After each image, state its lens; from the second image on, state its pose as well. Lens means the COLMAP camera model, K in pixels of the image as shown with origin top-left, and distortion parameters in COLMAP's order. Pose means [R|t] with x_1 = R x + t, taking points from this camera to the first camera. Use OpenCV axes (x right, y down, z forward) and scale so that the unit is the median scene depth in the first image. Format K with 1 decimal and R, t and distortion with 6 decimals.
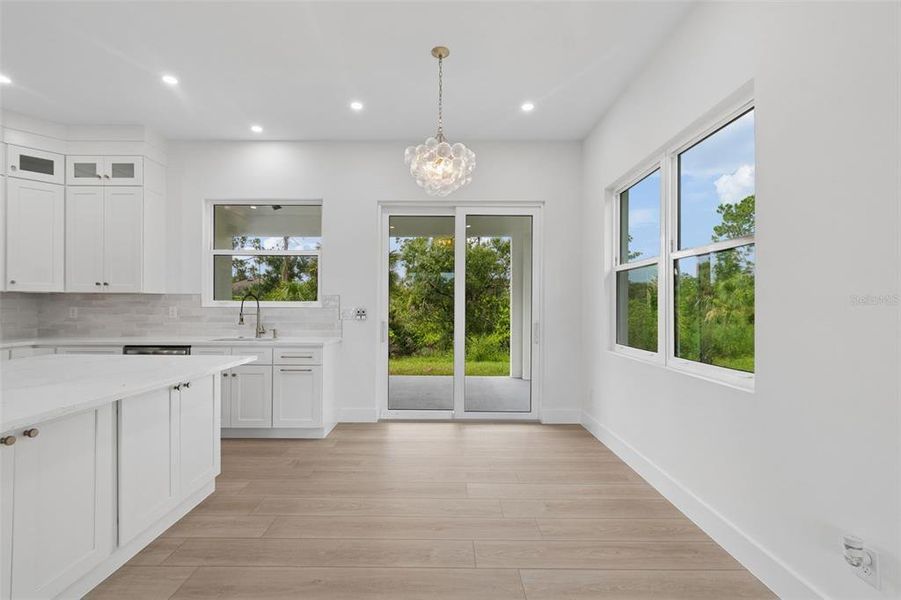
lens RADIAL K [[400.4, 0, 444.2], [0, 400.4, 305.2], [0, 0, 1]] dist [0.005980, -0.000056]
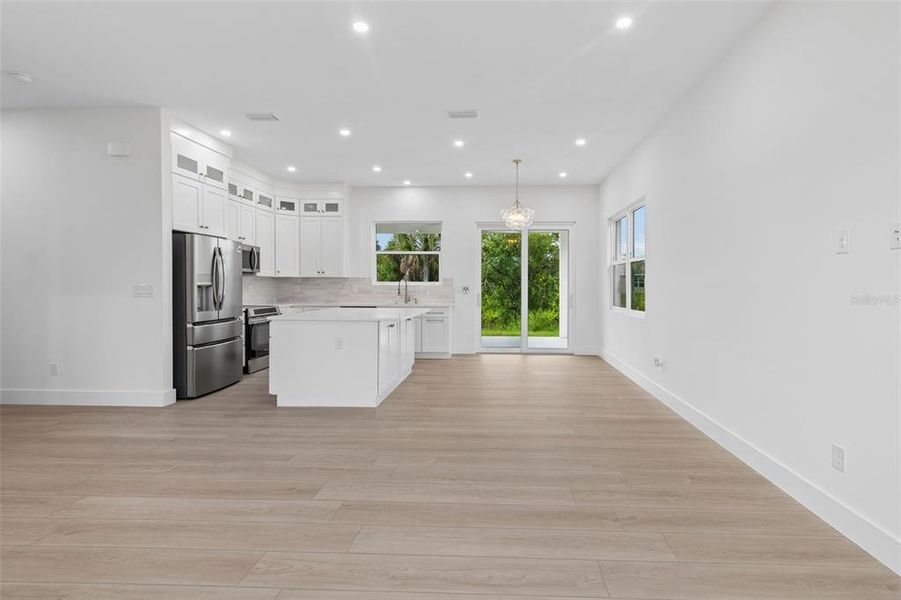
lens RADIAL K [[414.9, 0, 487.5], [0, 414.9, 291.5], [0, 0, 1]] dist [0.002706, 0.000131]
pose [[0.999604, -0.000932, -0.028123, -0.071064], [0.001458, 0.999825, 0.018671, -0.002025], [0.028101, -0.018705, 0.999430, -0.785901]]
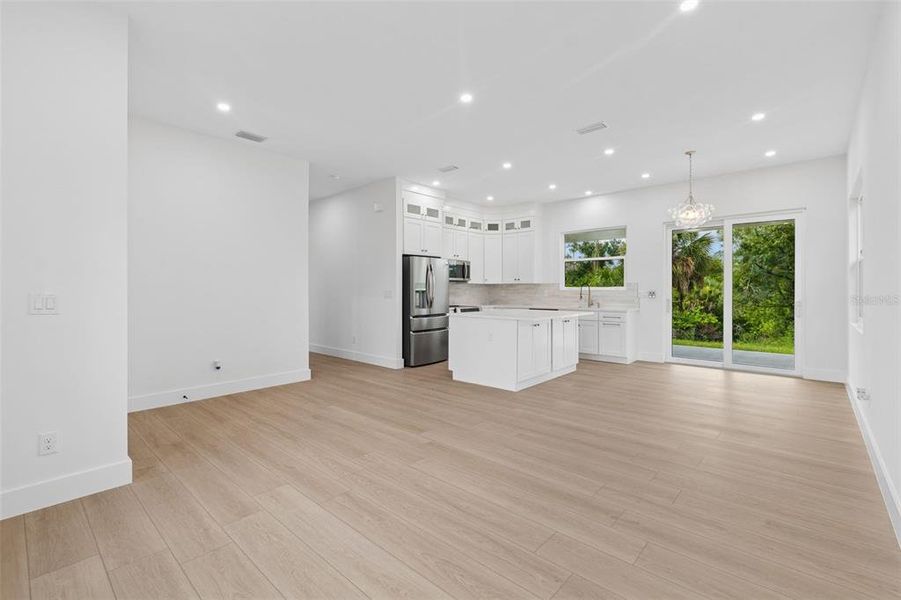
lens RADIAL K [[400.5, 0, 446.0], [0, 400.5, 291.7], [0, 0, 1]] dist [0.002433, -0.000083]
pose [[0.741519, -0.002632, -0.670927, 0.274264], [0.006841, 0.999970, 0.003637, 0.000496], [0.670897, -0.007287, 0.741515, -0.791957]]
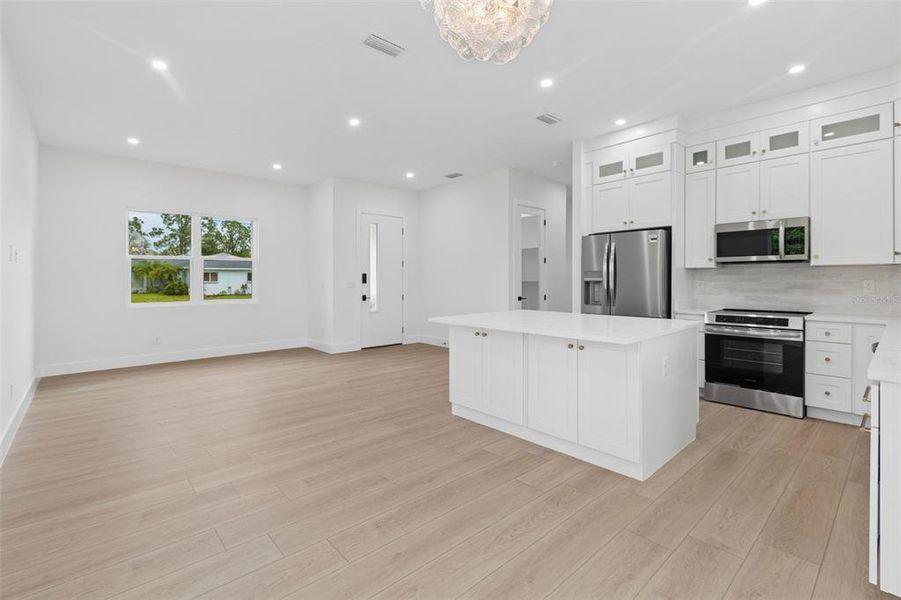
lens RADIAL K [[408.5, 0, 445.9], [0, 408.5, 280.0], [0, 0, 1]] dist [-0.000178, -0.000132]
pose [[-0.745826, -0.001109, -0.666140, 0.258026], [0.002620, 0.999986, -0.004599, 0.003437], [0.666136, -0.005176, -0.745812, 0.937137]]
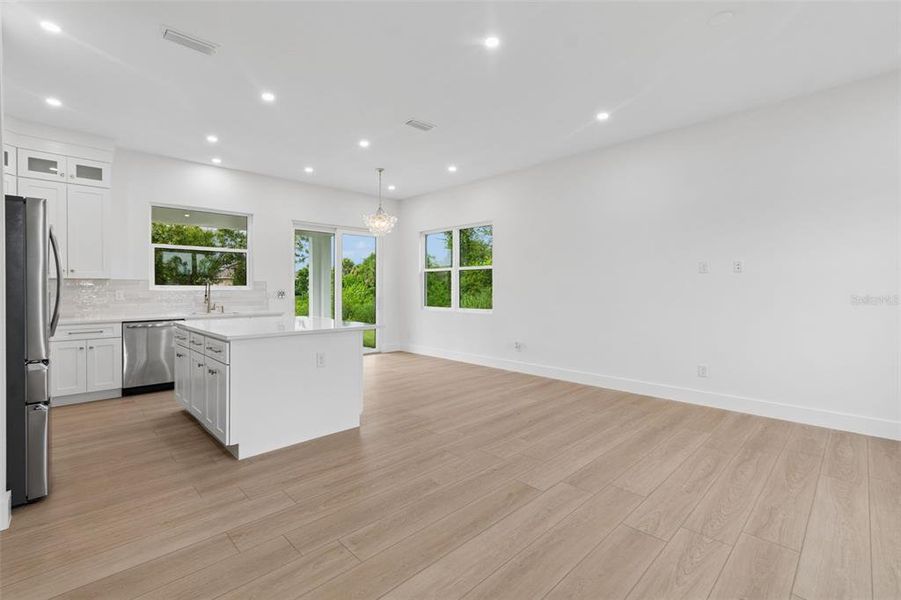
lens RADIAL K [[400.5, 0, 446.0], [0, 400.5, 291.7], [0, 0, 1]] dist [0.002433, -0.000083]
pose [[0.714941, -0.011034, 0.699098, -0.868951], [0.002052, 0.999904, 0.013683, -0.007055], [-0.699182, -0.008348, 0.714895, -0.534347]]
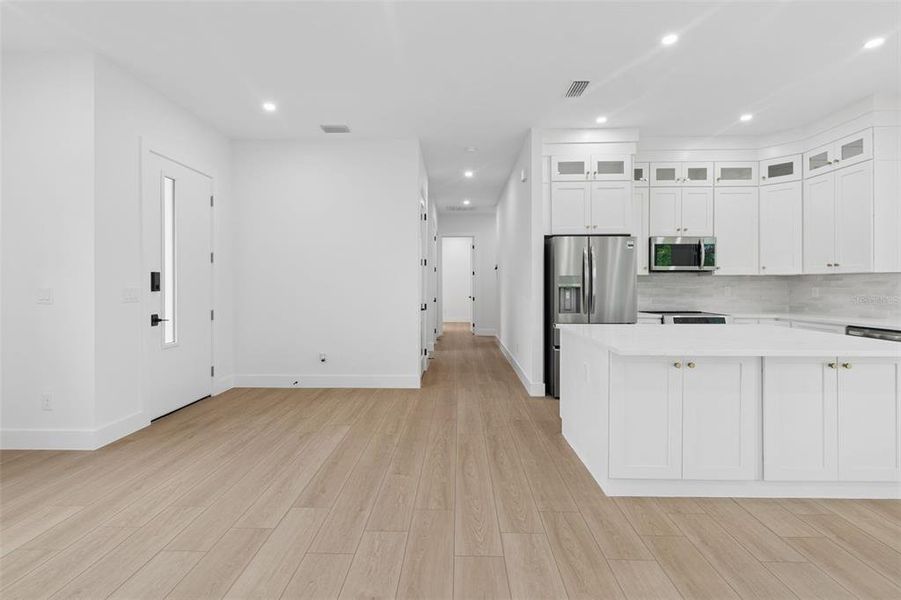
lens RADIAL K [[404.0, 0, 447.0], [0, 404.0, 286.3], [0, 0, 1]] dist [0.000965, -0.000137]
pose [[-0.022152, -0.002370, -0.999752, 0.216023], [0.003235, 0.999992, -0.002442, 0.001399], [0.999749, -0.003289, -0.022145, 0.023340]]
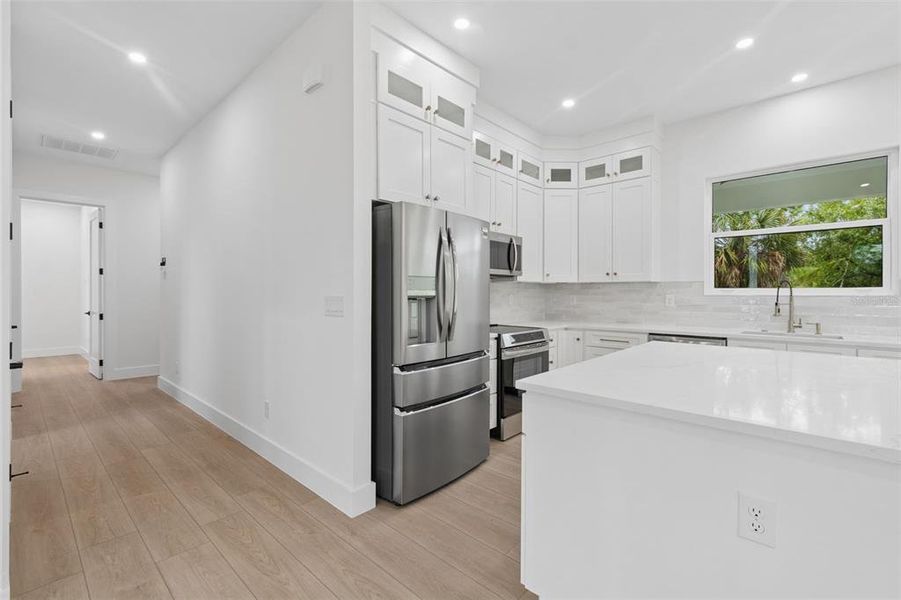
lens RADIAL K [[400.3, 0, 448.7], [0, 400.3, 292.7], [0, 0, 1]] dist [0.002234, 0.000019]
pose [[0.738046, -0.004507, -0.674735, -0.444321], [0.004516, 0.999988, -0.001741, -0.002974], [0.674735, -0.001762, 0.738058, -0.085007]]
